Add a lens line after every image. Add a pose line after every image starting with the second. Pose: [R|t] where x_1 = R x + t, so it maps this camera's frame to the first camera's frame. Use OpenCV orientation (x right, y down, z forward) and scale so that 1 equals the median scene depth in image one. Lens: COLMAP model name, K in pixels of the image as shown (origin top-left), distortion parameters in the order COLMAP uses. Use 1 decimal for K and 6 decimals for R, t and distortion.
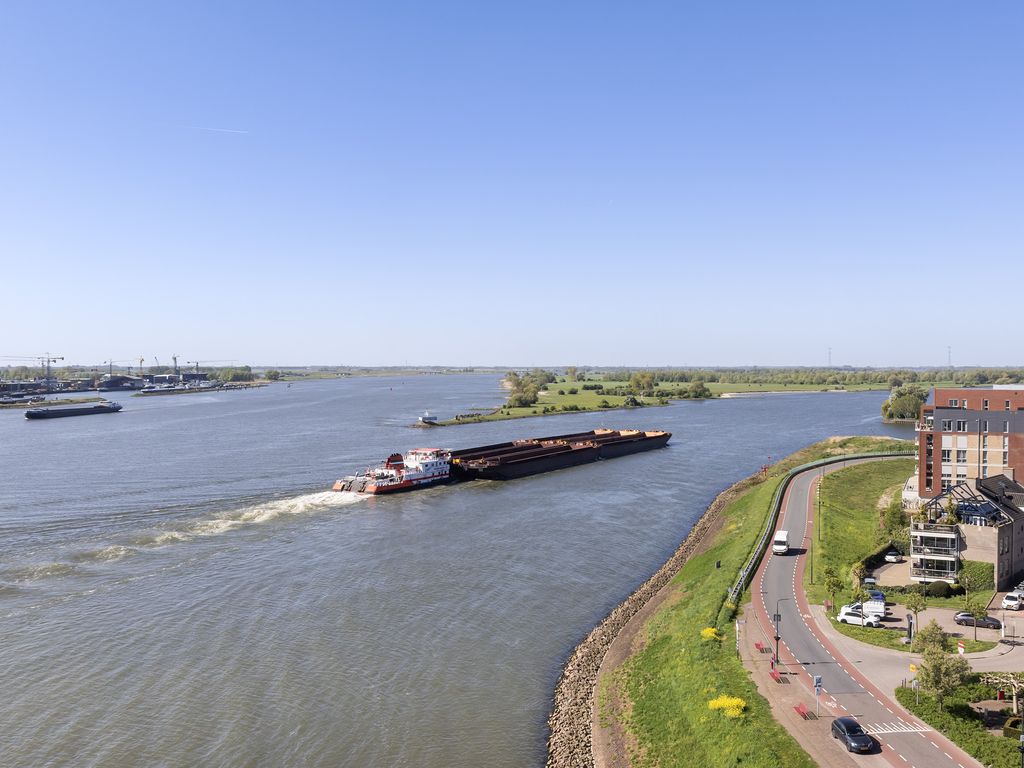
lens RADIAL K [[975.2, 0, 512.0], [0, 975.2, 384.0], [0, 0, 1]] dist [-0.008755, -0.017145]
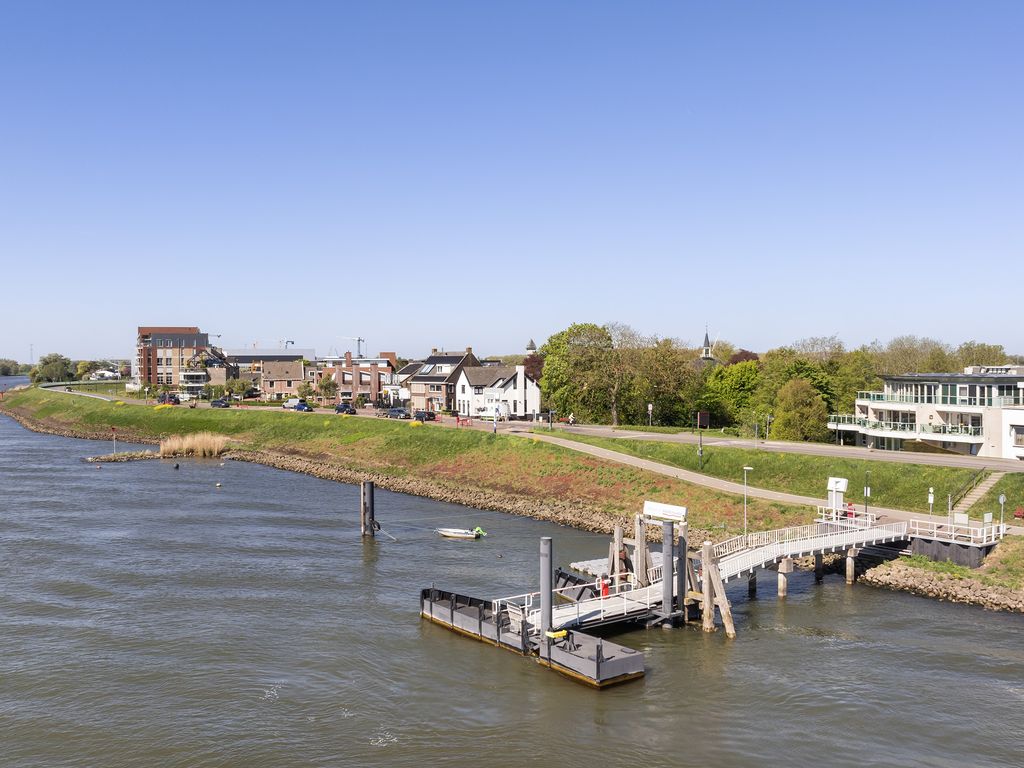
lens RADIAL K [[975.2, 0, 512.0], [0, 975.2, 384.0], [0, 0, 1]] dist [-0.008755, -0.017145]
pose [[0.629511, -0.016707, 0.776812, -0.441629], [0.017610, 0.999819, 0.007232, 0.109858], [-0.776792, 0.009127, 0.629691, -0.469968]]
